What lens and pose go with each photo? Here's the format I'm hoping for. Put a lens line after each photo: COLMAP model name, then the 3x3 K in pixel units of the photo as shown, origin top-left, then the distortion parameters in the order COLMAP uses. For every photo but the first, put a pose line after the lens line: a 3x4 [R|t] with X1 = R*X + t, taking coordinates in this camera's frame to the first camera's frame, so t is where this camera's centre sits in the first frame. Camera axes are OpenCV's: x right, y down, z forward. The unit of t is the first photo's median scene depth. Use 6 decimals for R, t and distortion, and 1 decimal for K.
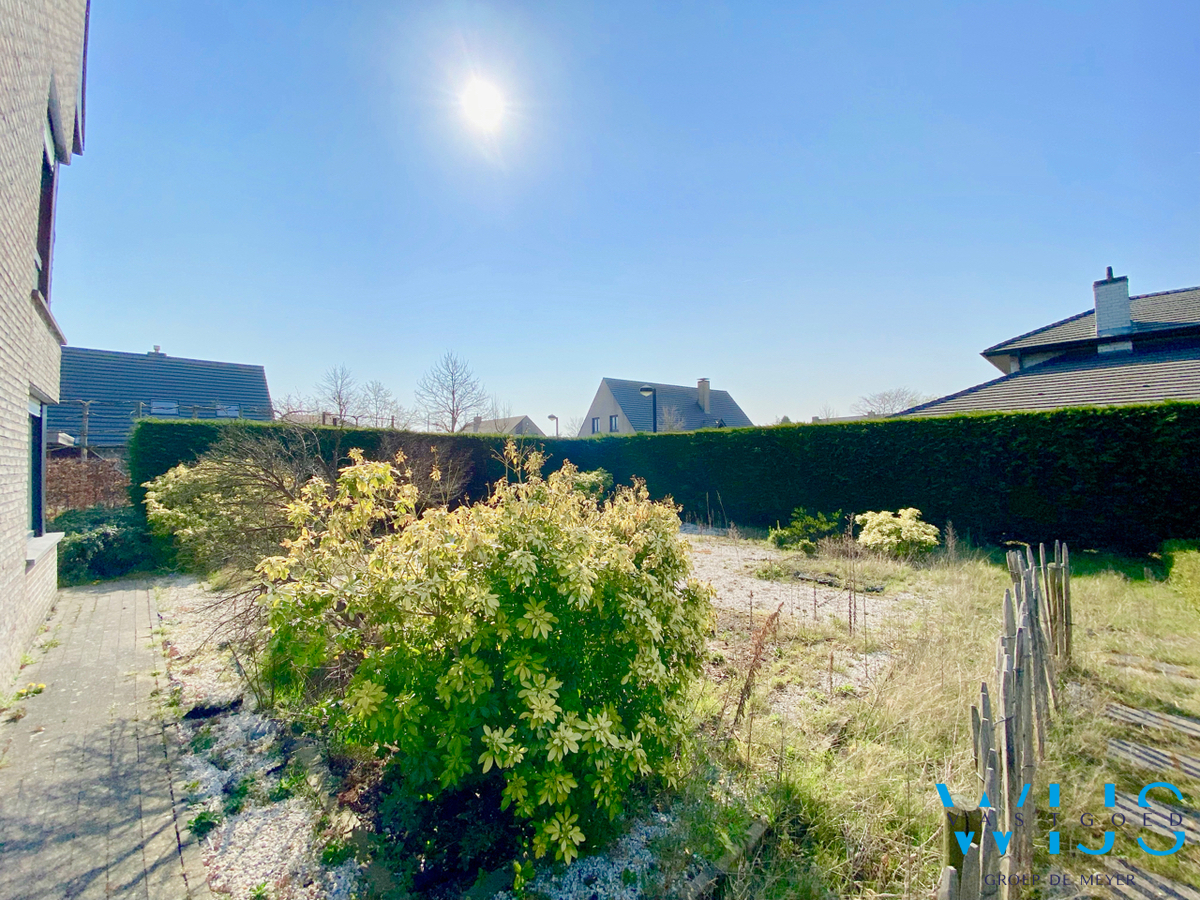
lens RADIAL K [[490.6, 0, 598.0], [0, 490.6, 448.0], [0, 0, 1]] dist [0.023310, -0.019953]
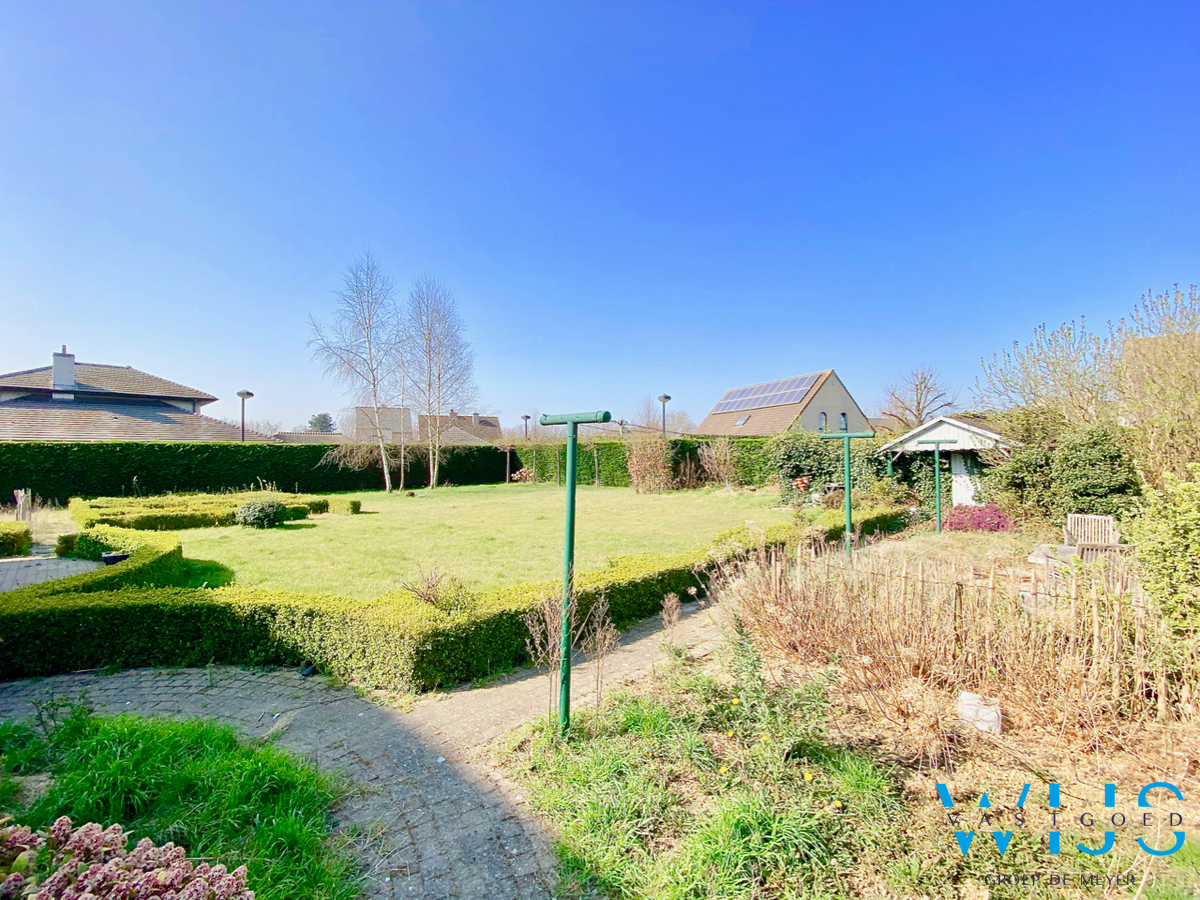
lens RADIAL K [[490.6, 0, 598.0], [0, 490.6, 448.0], [0, 0, 1]] dist [0.023310, -0.019953]
pose [[-0.057126, 0.034063, 0.997786, -0.610210], [-0.020963, 0.999157, -0.035310, -0.013459], [-0.998147, -0.022933, -0.056364, -0.626706]]
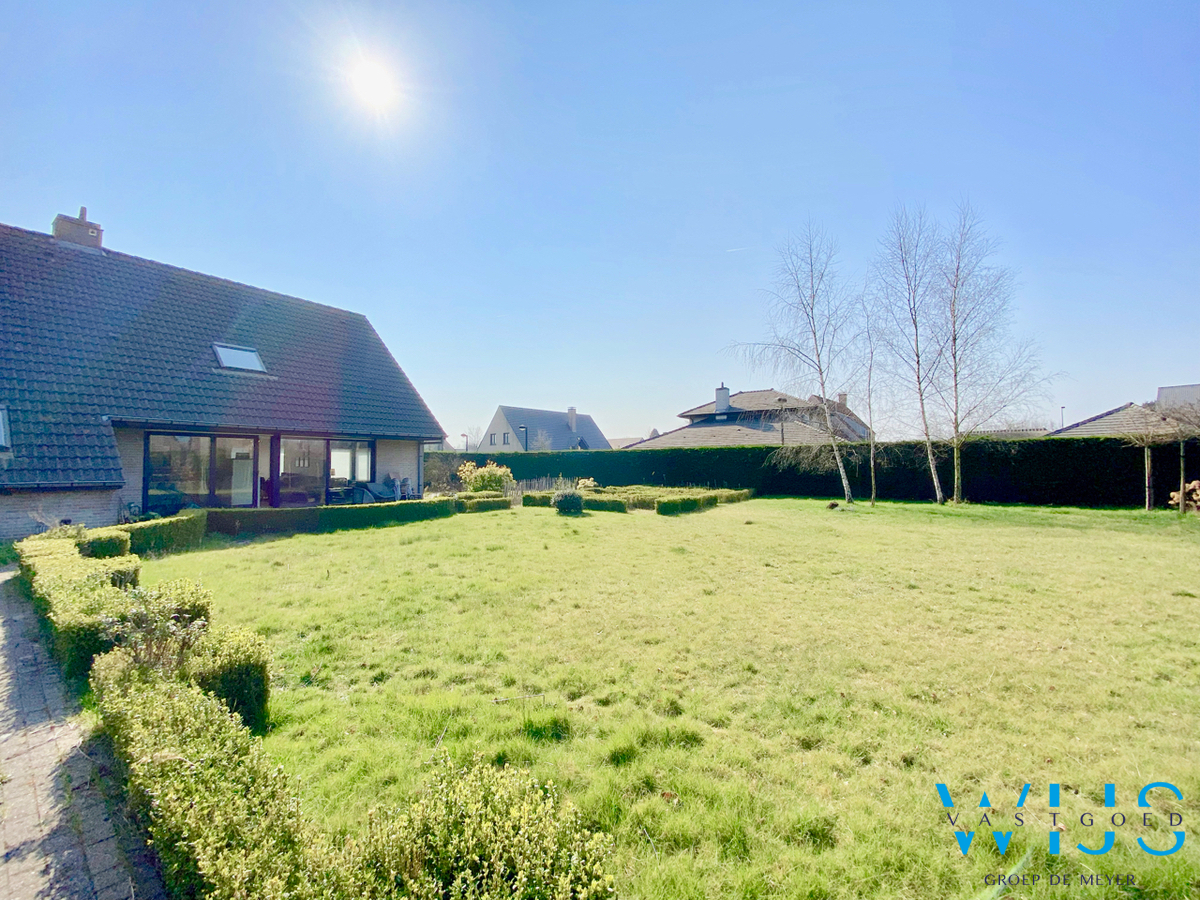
lens RADIAL K [[490.6, 0, 598.0], [0, 490.6, 448.0], [0, 0, 1]] dist [0.023310, -0.019953]
pose [[0.977426, 0.015722, 0.210693, -0.017858], [-0.013405, 0.999833, -0.012423, -0.019852], [-0.210853, 0.009318, 0.977473, -1.083039]]
